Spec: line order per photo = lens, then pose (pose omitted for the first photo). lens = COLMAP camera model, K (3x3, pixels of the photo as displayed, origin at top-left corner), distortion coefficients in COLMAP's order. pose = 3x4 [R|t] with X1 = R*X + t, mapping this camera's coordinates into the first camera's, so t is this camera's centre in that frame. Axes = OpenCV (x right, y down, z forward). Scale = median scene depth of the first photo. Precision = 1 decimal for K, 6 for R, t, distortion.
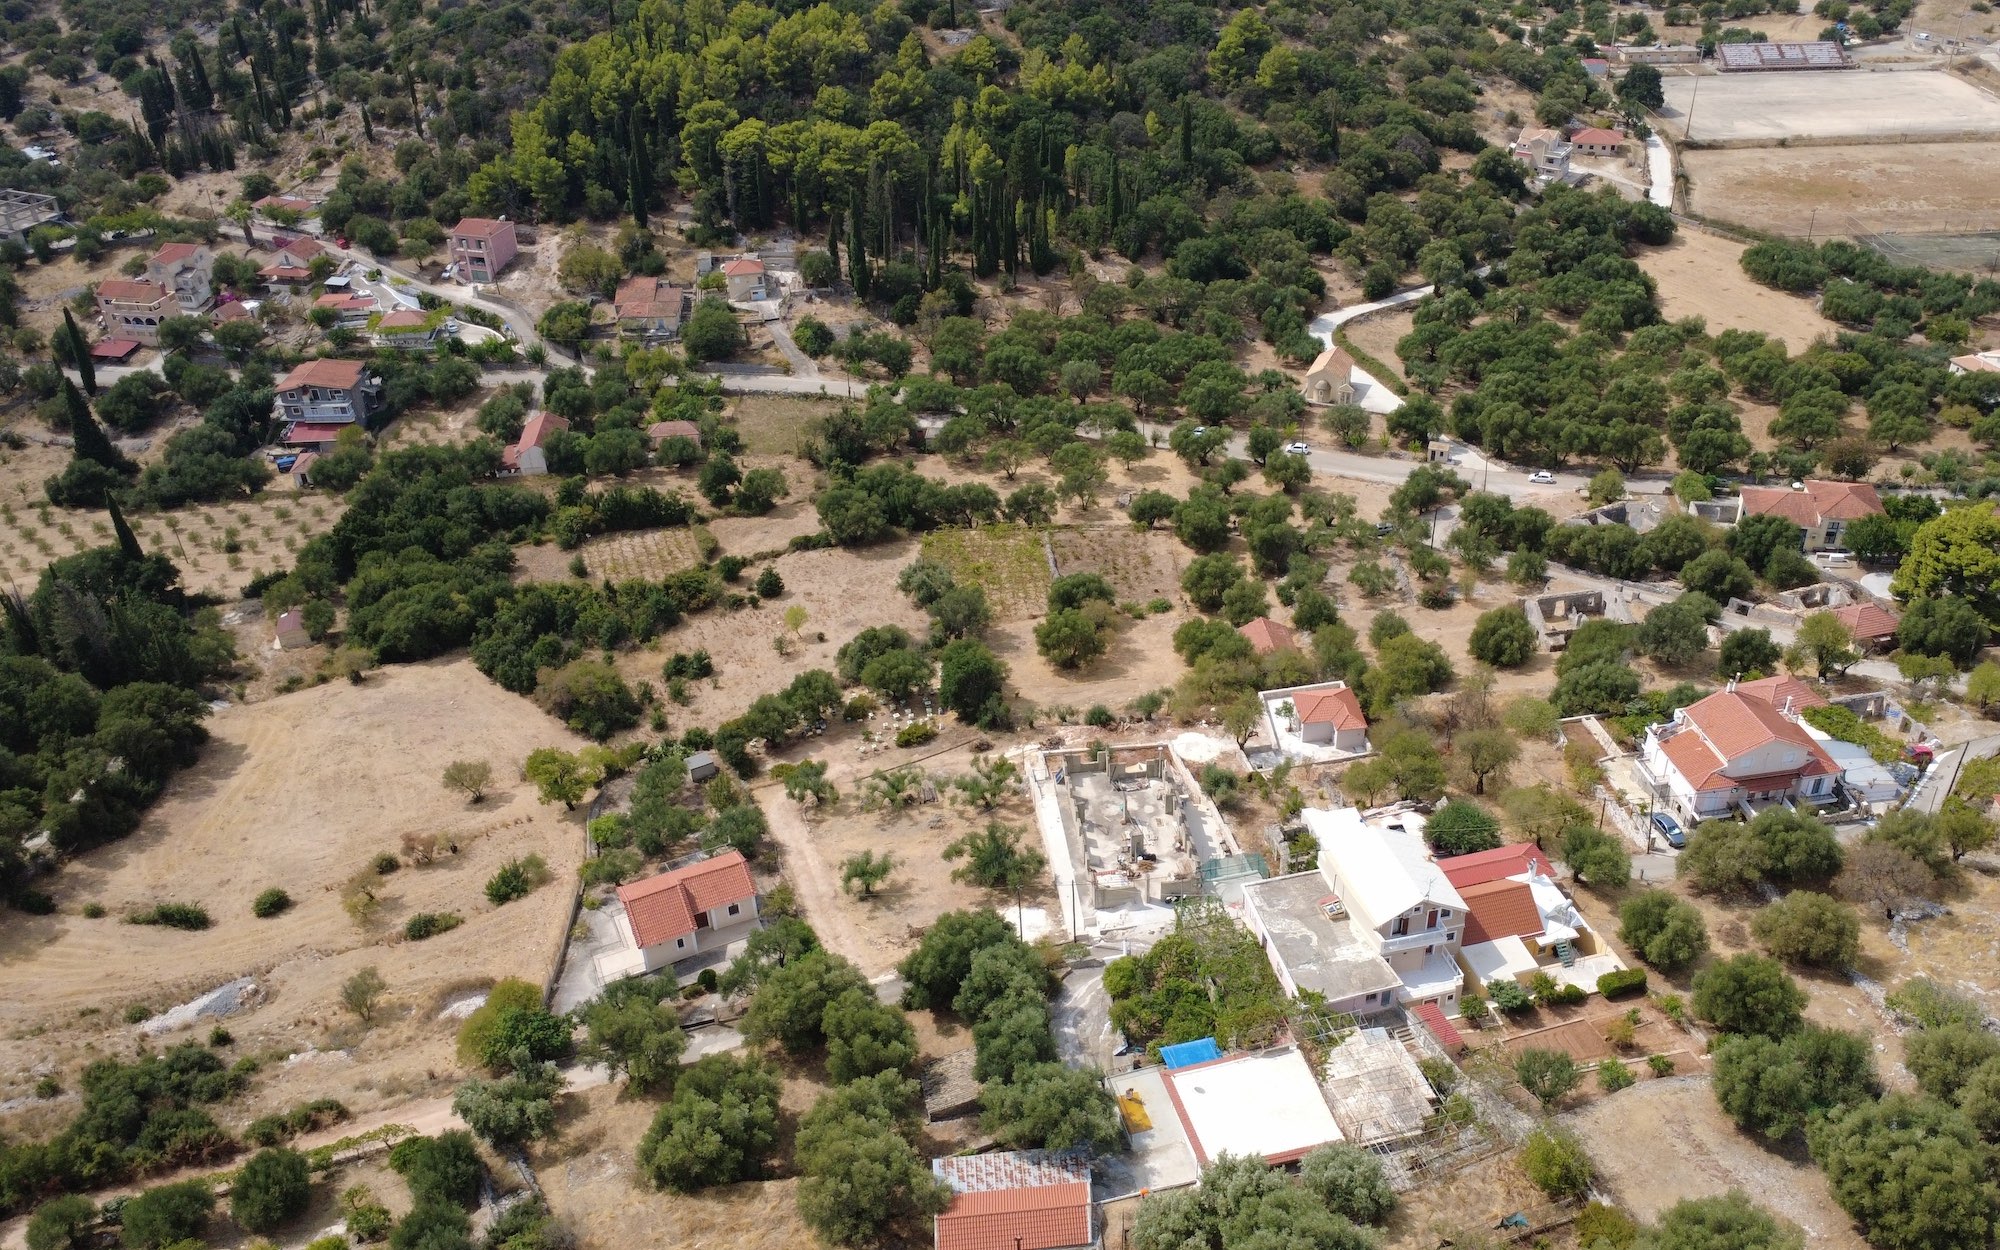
lens RADIAL K [[1624.4, 0, 1117.6], [0, 1624.4, 621.4], [0, 0, 1]] dist [-0.002459, 0.004720]
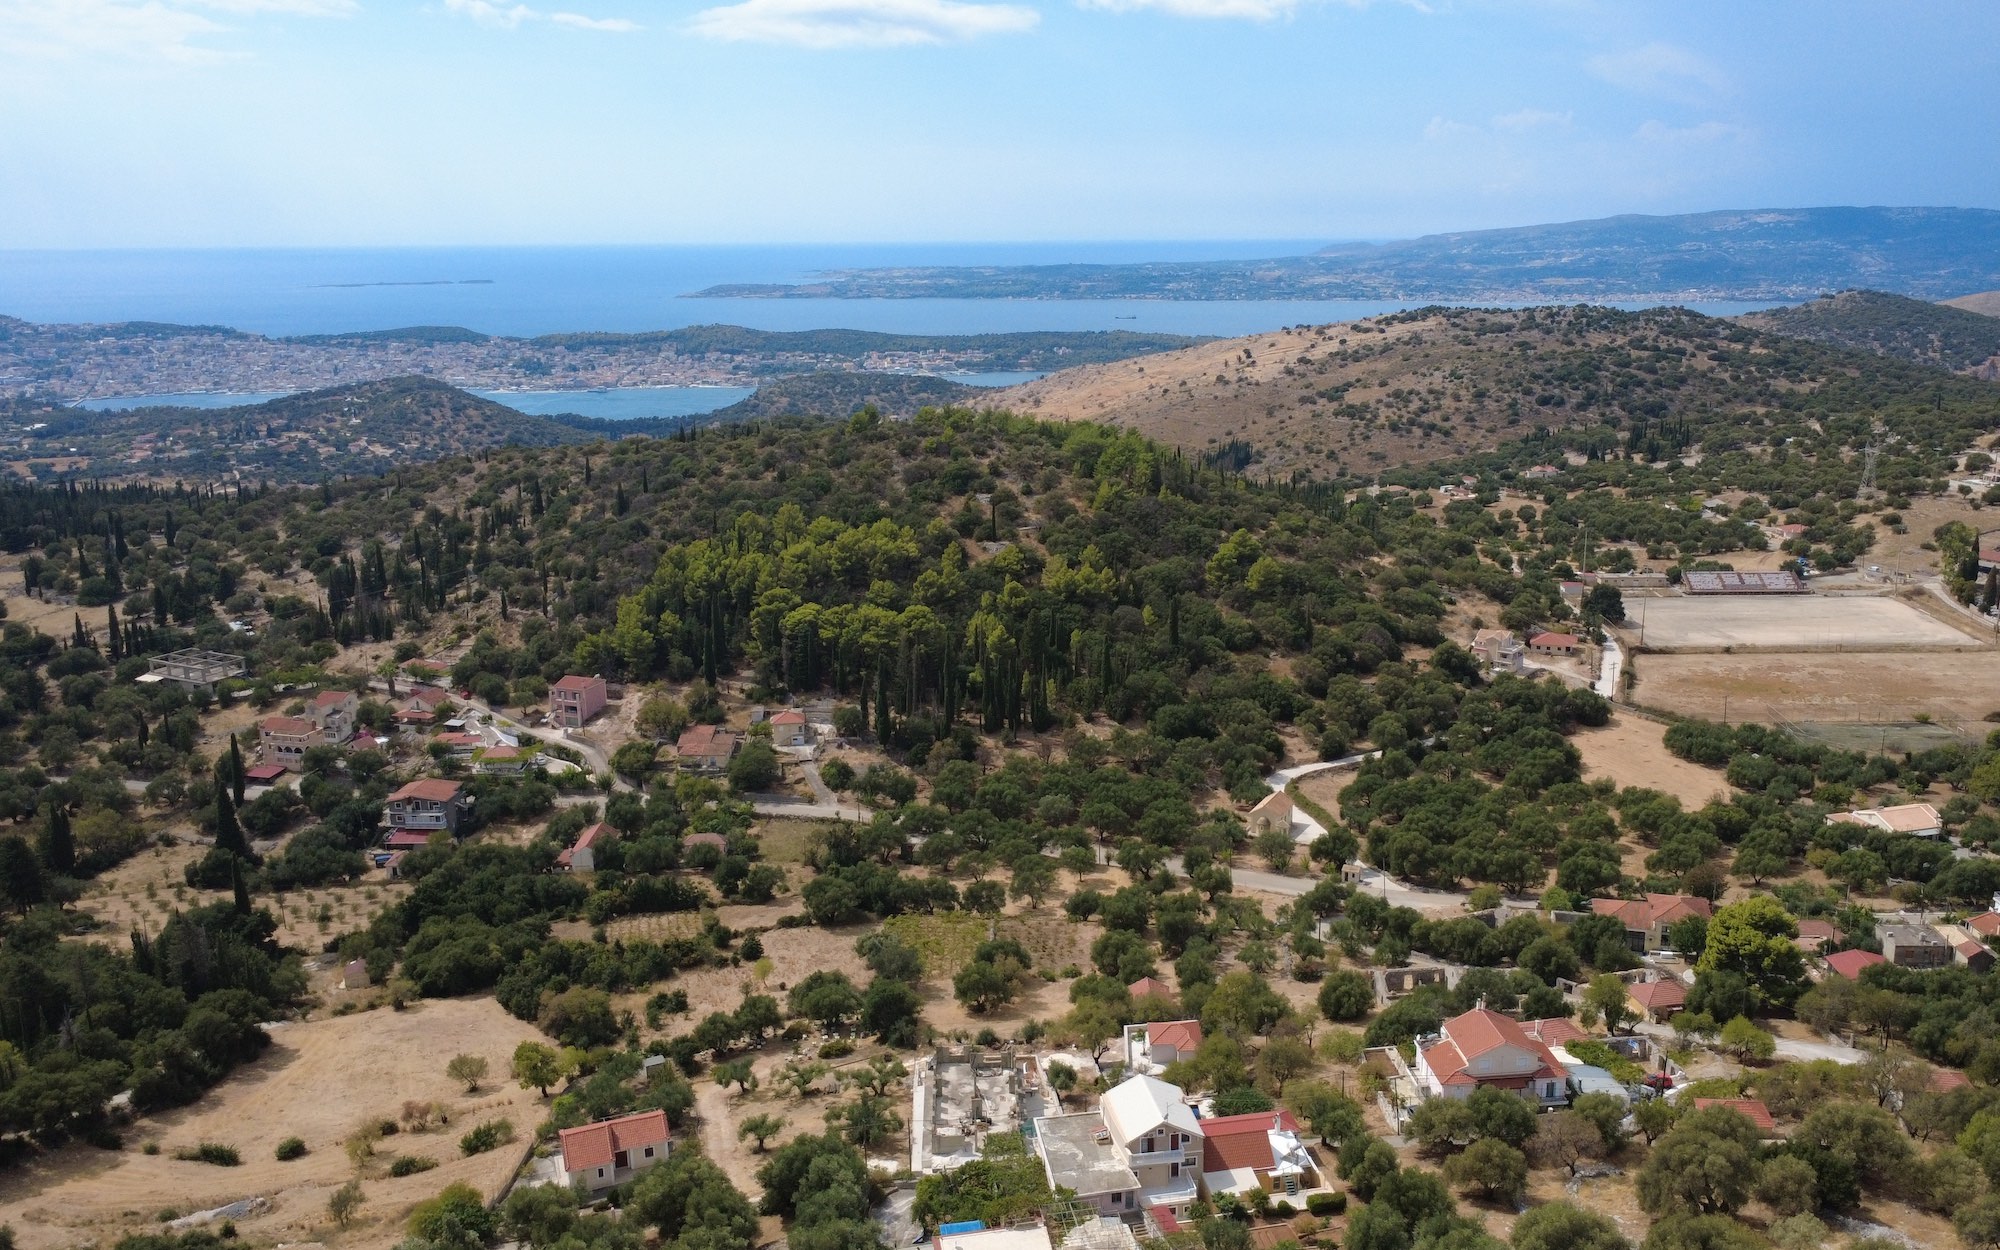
lens RADIAL K [[1624.4, 0, 1117.6], [0, 1624.4, 621.4], [0, 0, 1]] dist [-0.002459, 0.004720]
pose [[0.997164, 0.017844, -0.073109, 0.094884], [-0.040278, 0.947169, -0.318196, 0.082287], [0.063568, 0.320238, 0.945202, -0.127650]]
